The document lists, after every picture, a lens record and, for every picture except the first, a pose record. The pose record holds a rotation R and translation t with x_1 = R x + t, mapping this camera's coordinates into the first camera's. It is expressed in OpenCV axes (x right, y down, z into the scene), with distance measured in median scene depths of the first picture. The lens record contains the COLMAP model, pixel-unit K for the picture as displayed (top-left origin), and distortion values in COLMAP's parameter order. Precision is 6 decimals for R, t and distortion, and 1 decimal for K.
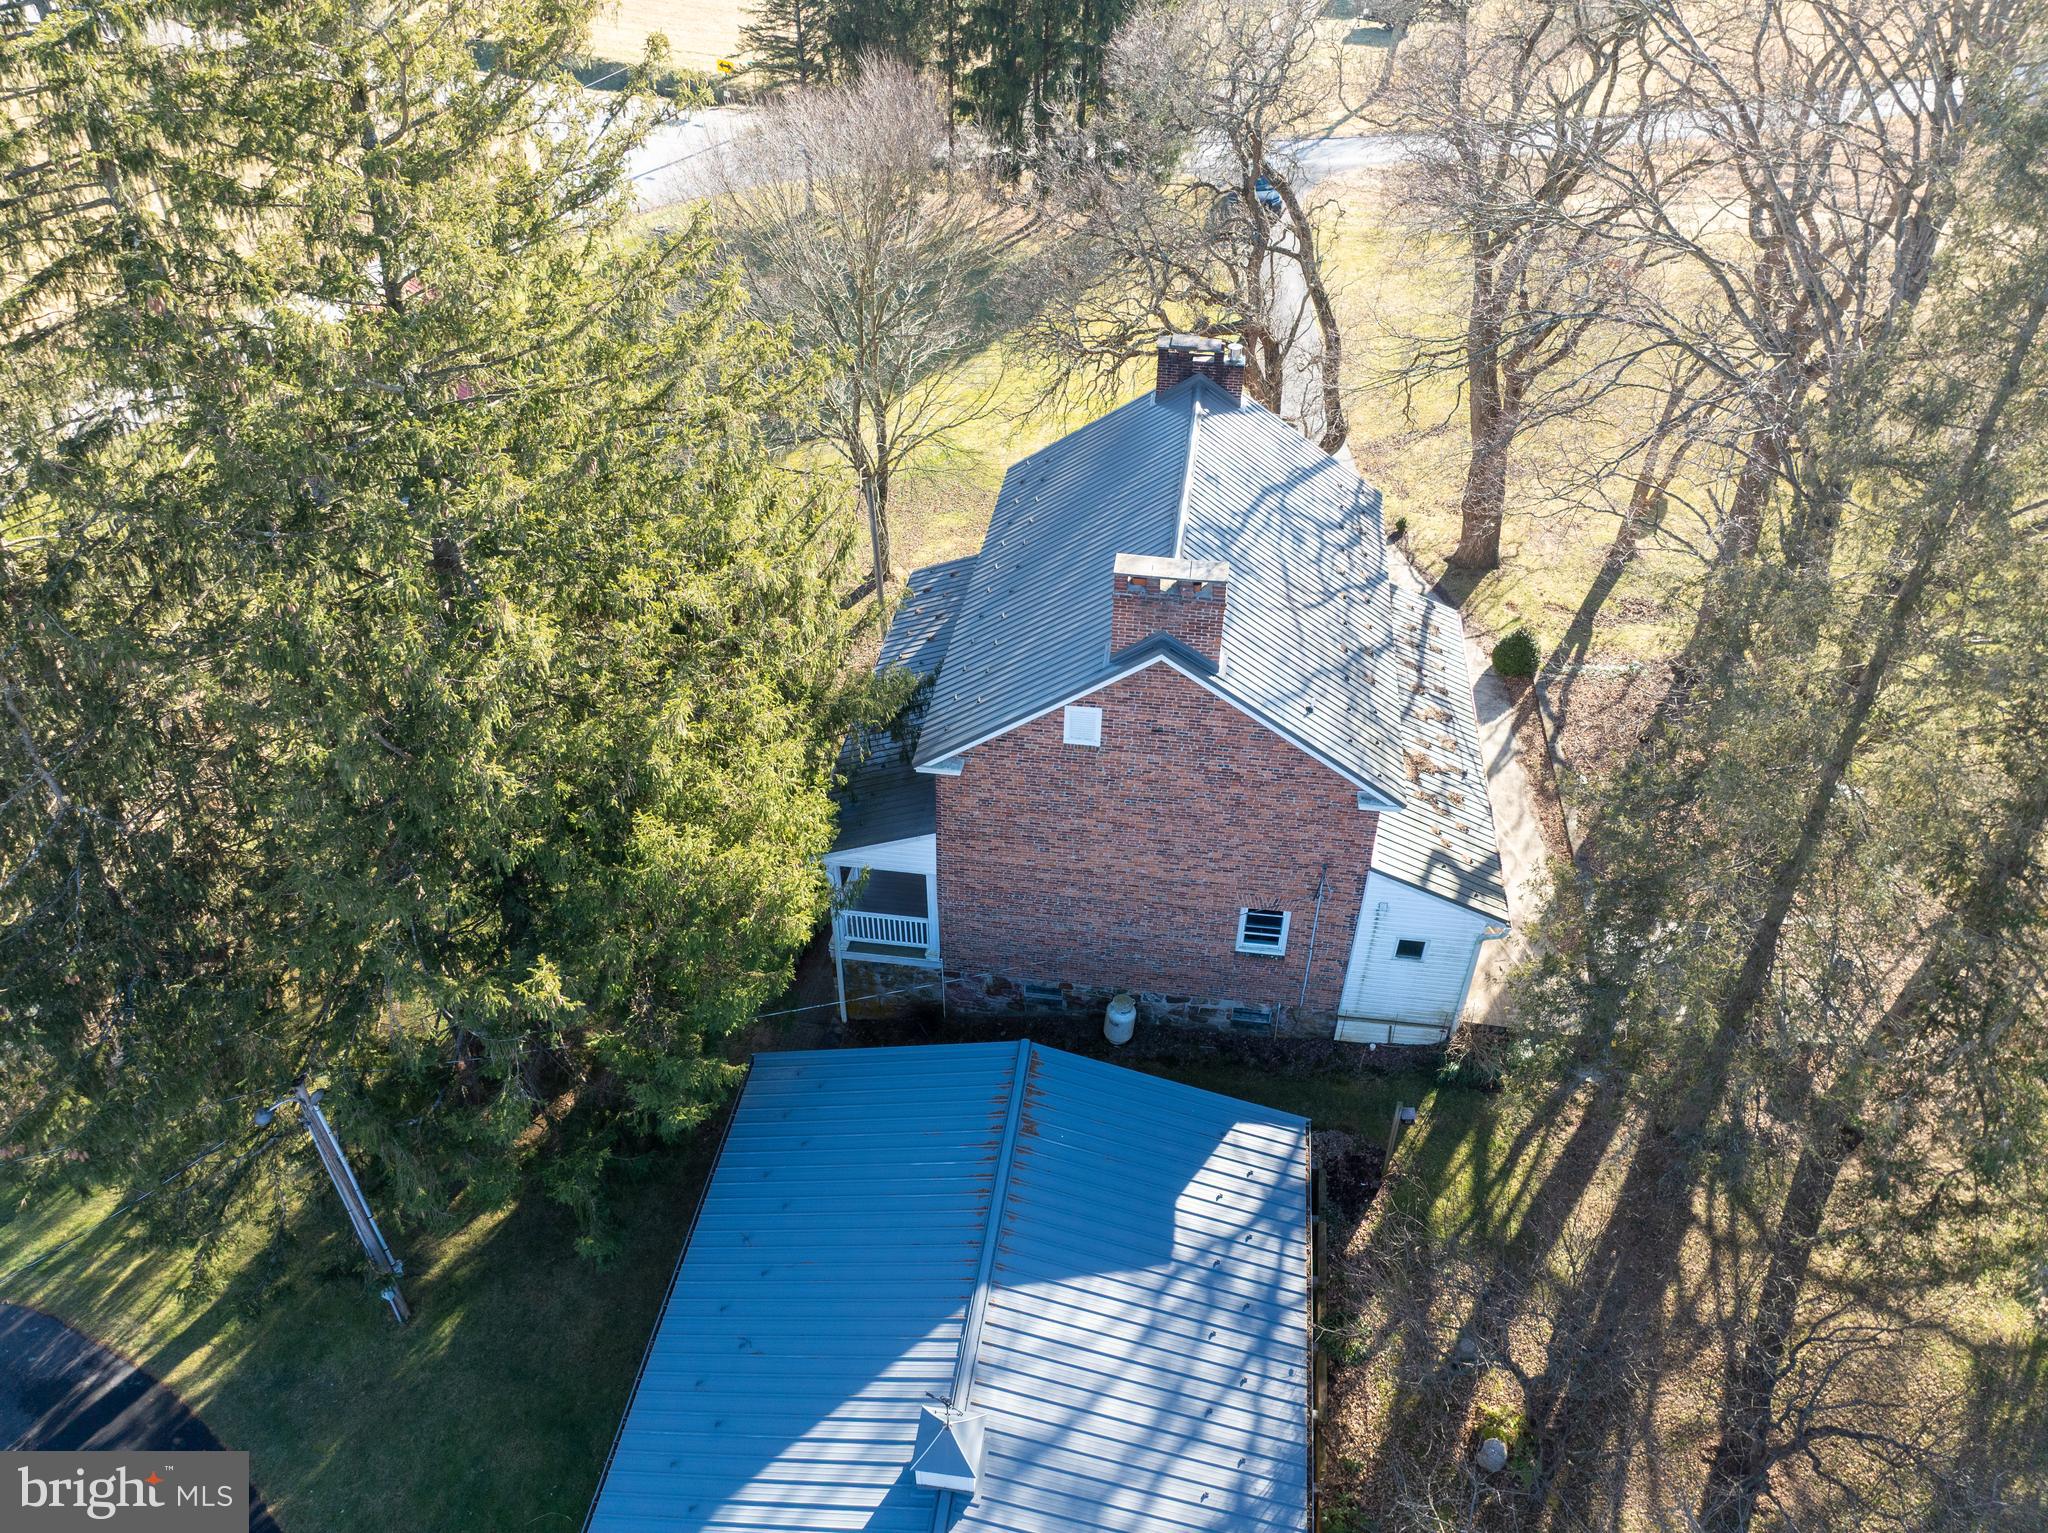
lens RADIAL K [[1442.3, 0, 1017.9], [0, 1442.3, 763.0], [0, 0, 1]] dist [-0.047447, 0.015547]
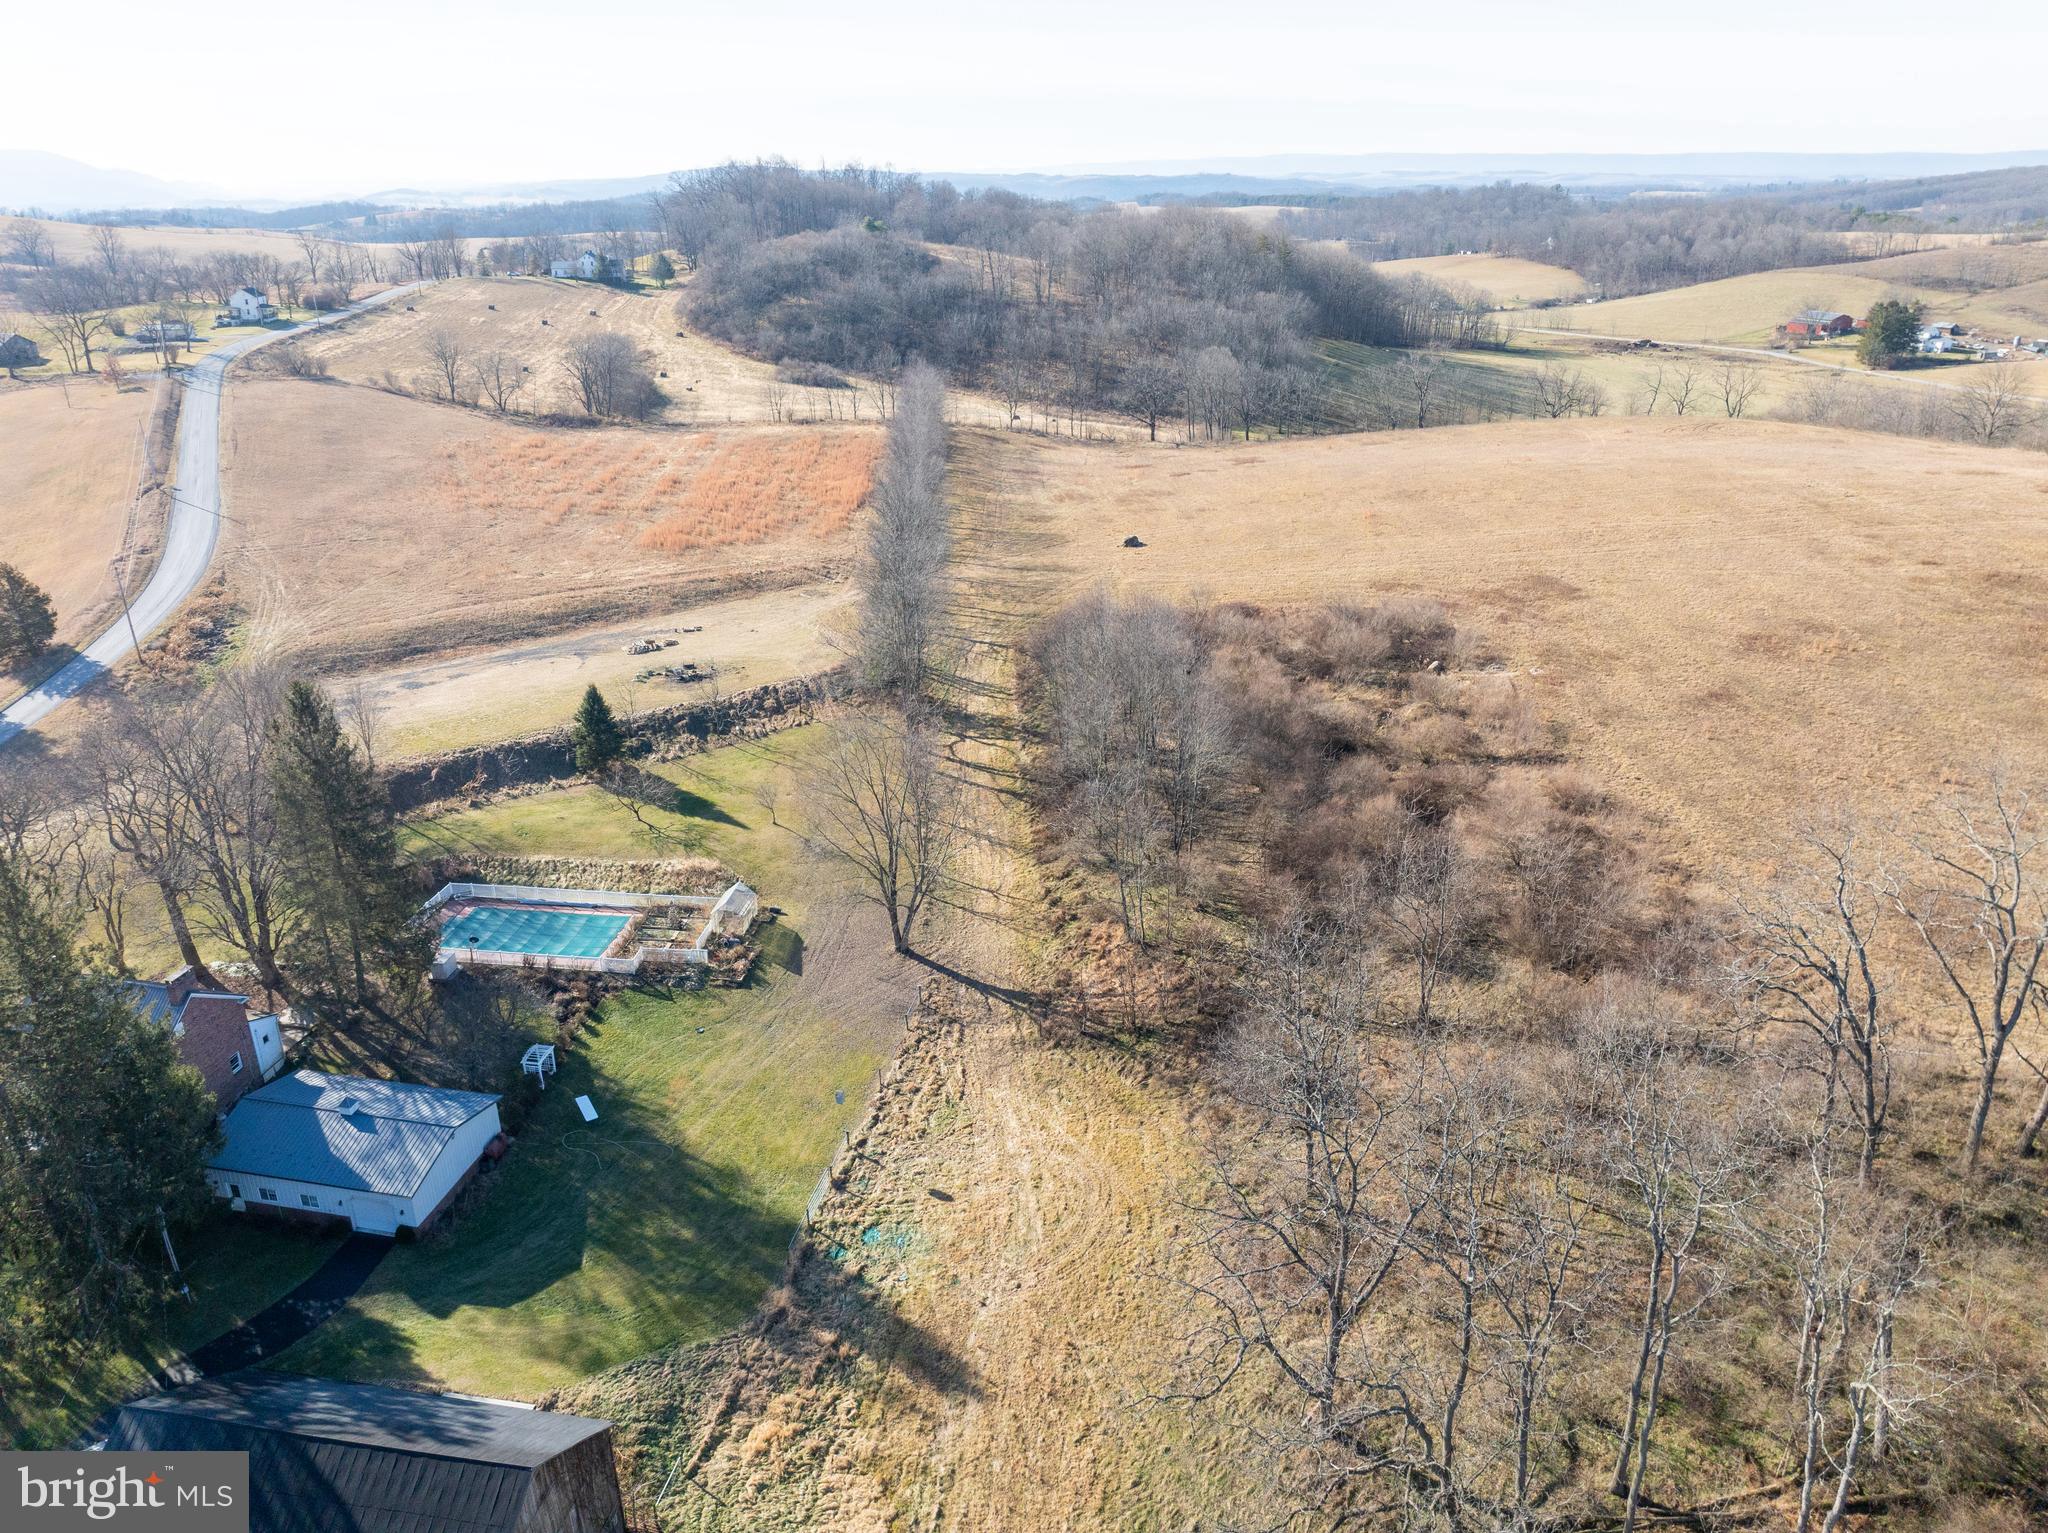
lens RADIAL K [[1442.3, 0, 1024.9], [0, 1442.3, 773.0], [0, 0, 1]] dist [-0.047447, 0.015547]
pose [[0.047189, -0.384809, 0.921789, -2.665994], [0.634108, 0.724568, 0.270015, -0.104773], [-0.771803, 0.571772, 0.278202, -1.811649]]
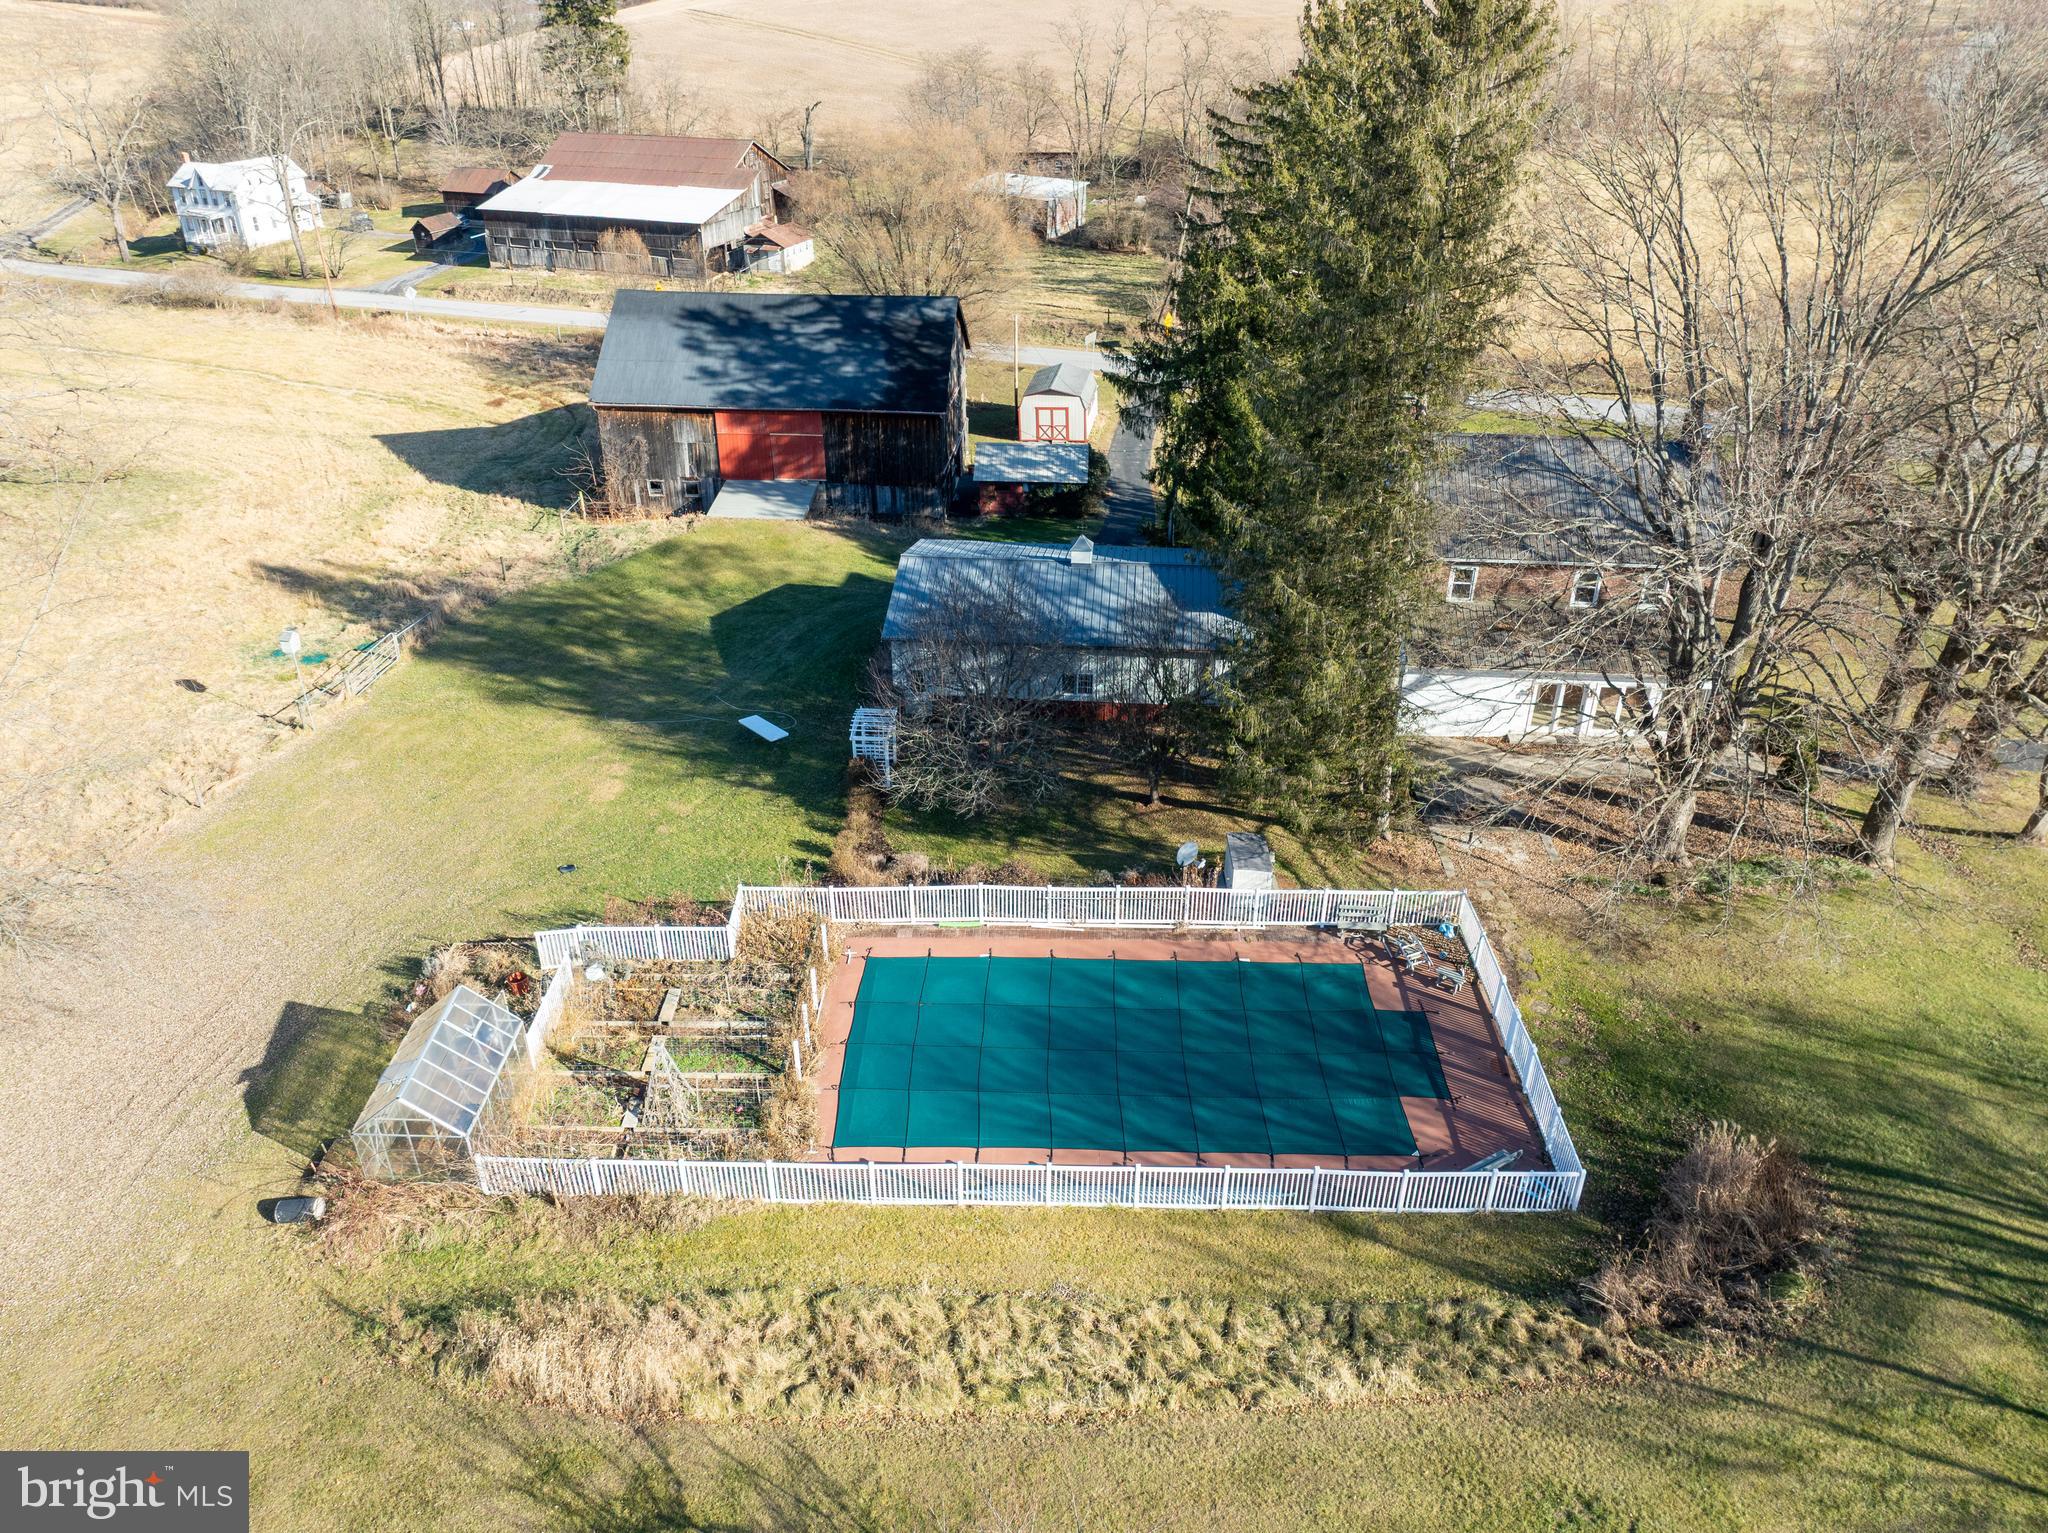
lens RADIAL K [[1442.3, 0, 1014.7], [0, 1442.3, 781.4], [0, 0, 1]] dist [-0.047447, 0.015547]
pose [[0.056607, 0.505001, -0.861261, 1.961061], [-0.631746, 0.686104, 0.360775, -0.123323], [0.773106, 0.523675, 0.357871, 0.048324]]
